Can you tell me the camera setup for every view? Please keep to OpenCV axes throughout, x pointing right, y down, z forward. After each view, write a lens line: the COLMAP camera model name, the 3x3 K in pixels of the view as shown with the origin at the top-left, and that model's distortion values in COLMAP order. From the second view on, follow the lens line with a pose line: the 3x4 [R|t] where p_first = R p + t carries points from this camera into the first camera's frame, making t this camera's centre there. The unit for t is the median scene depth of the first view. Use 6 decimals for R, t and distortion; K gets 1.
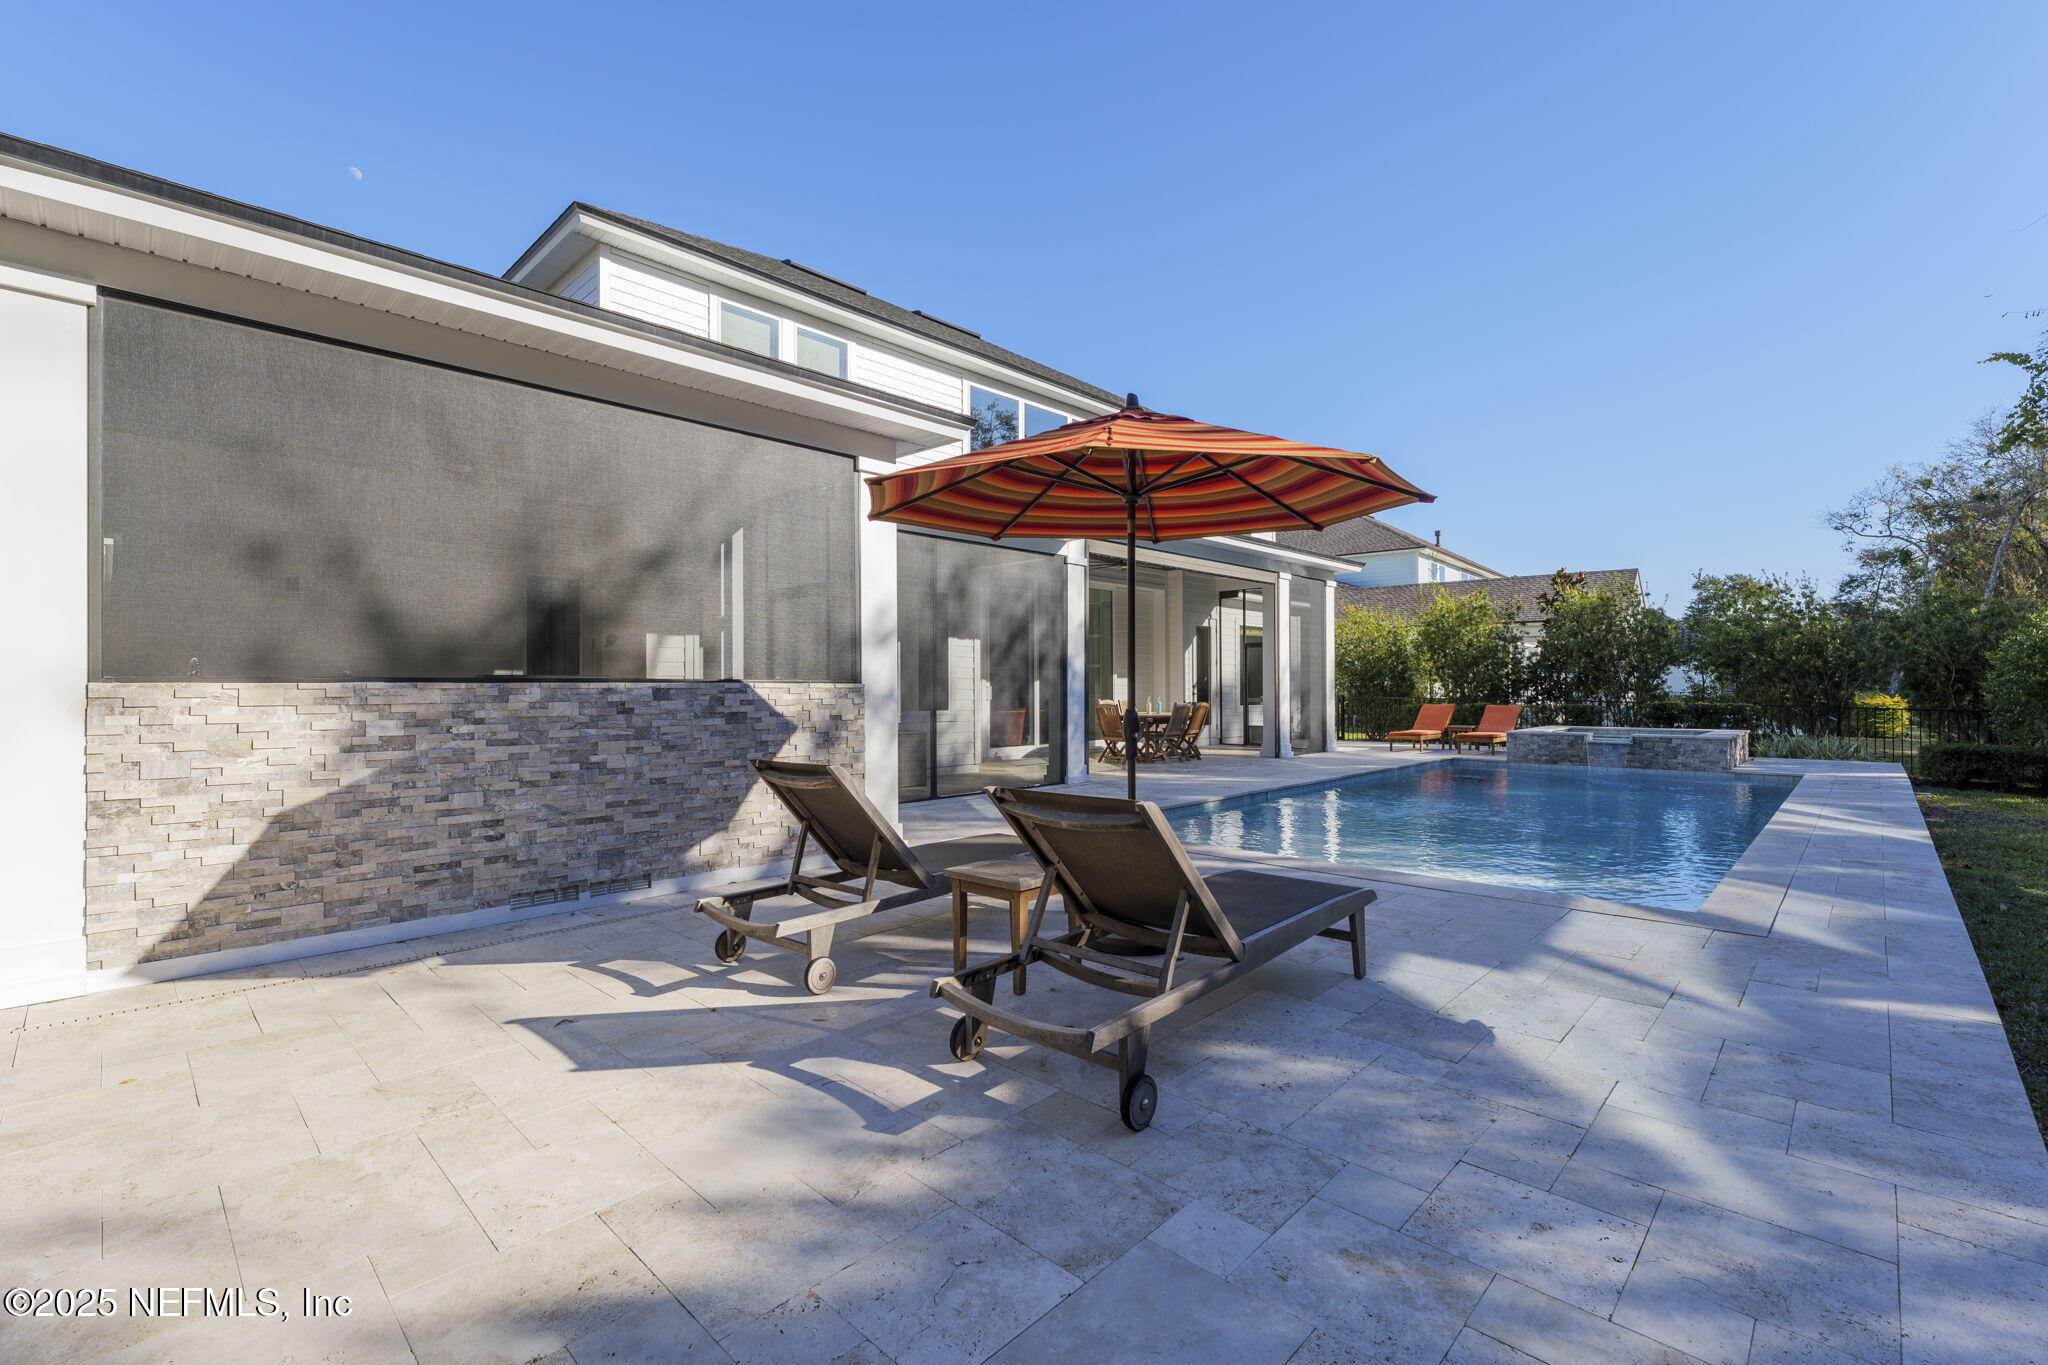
lens RADIAL K [[873.3, 0, 1030.4], [0, 873.3, 681.2], [0, 0, 1]] dist [0.001186, -0.000166]
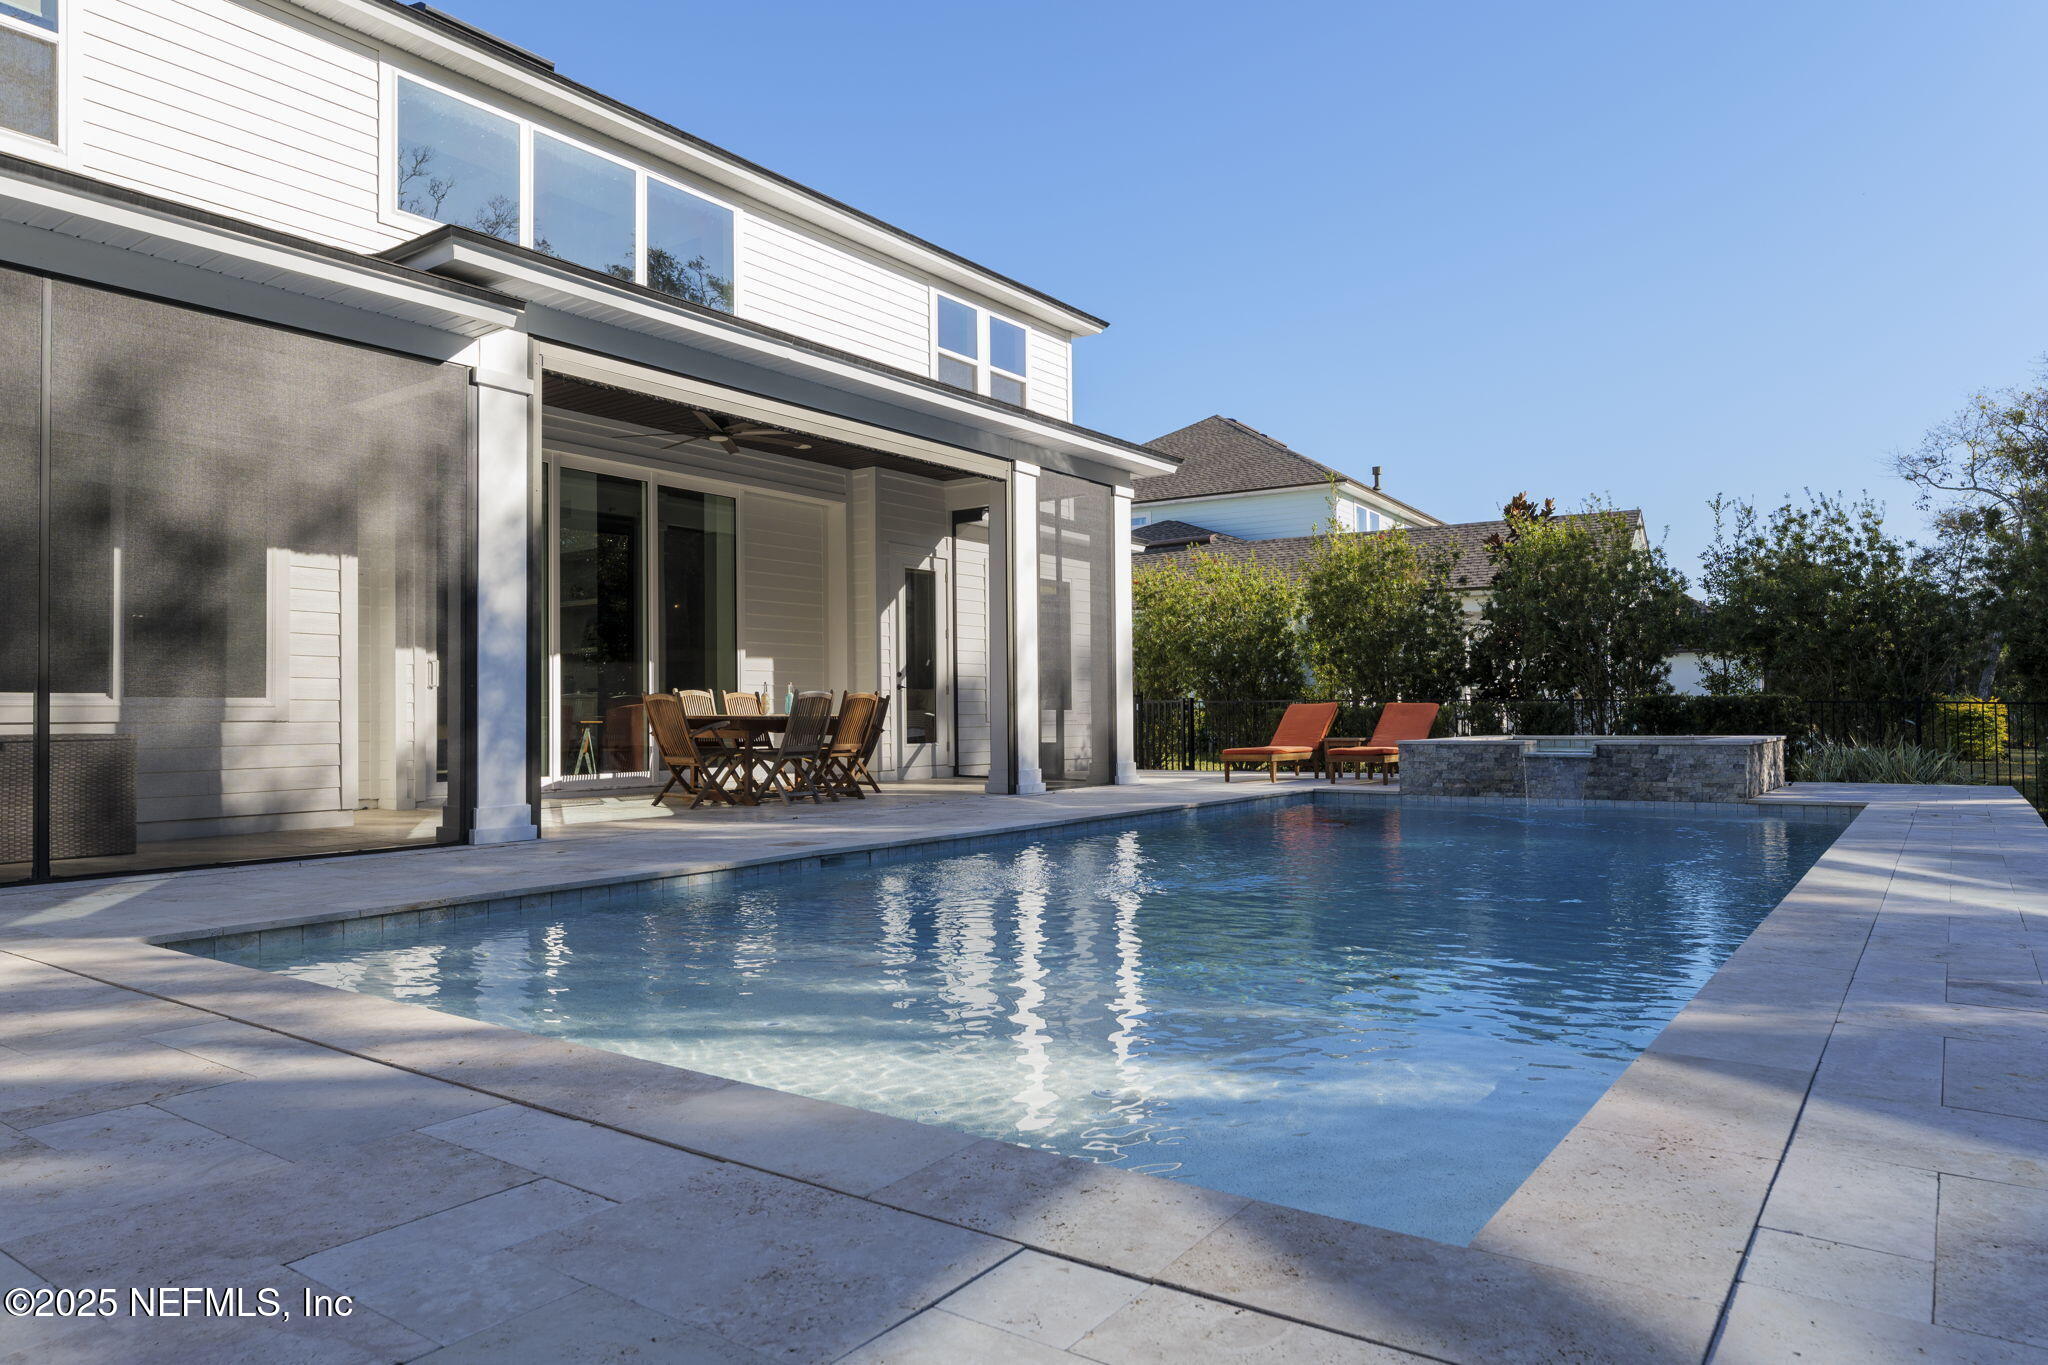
lens RADIAL K [[1284.8, 0, 1021.0], [0, 1284.8, 688.1], [0, 0, 1]] dist [0.008356, 0.000303]
pose [[0.989981, -0.003996, 0.141145, 0.149736], [0.005968, 0.999890, -0.013553, 0.027114], [-0.141075, 0.014260, 0.989896, 0.166013]]
